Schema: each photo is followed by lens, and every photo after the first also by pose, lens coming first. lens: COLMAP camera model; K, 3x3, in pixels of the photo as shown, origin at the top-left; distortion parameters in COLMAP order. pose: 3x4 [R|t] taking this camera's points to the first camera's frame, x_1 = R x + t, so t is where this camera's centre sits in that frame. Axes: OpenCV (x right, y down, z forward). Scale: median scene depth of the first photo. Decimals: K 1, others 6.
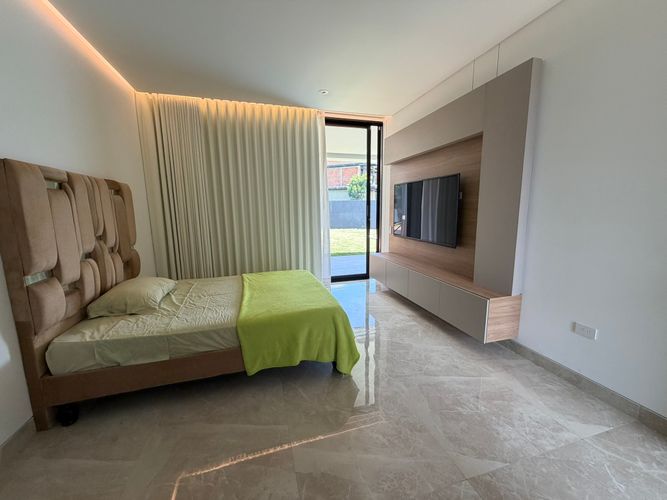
lens RADIAL K [[265.2, 0, 350.3], [0, 265.2, 241.9], [0, 0, 1]] dist [0.001953, 0.000488]
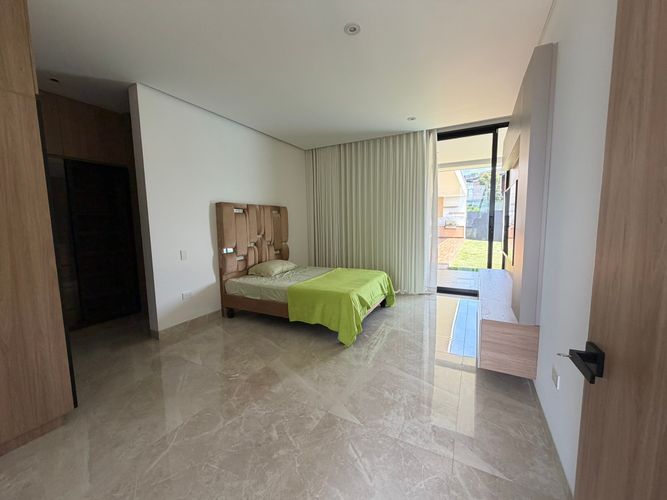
lens RADIAL K [[265.2, 0, 335.3], [0, 265.2, 246.0], [0, 0, 1]] dist [0.001953, 0.000488]
pose [[0.719133, 0.063993, -0.691920, 0.918015], [-0.079628, 0.996780, 0.009429, -0.004481], [0.690295, 0.048315, 0.721913, -0.022718]]
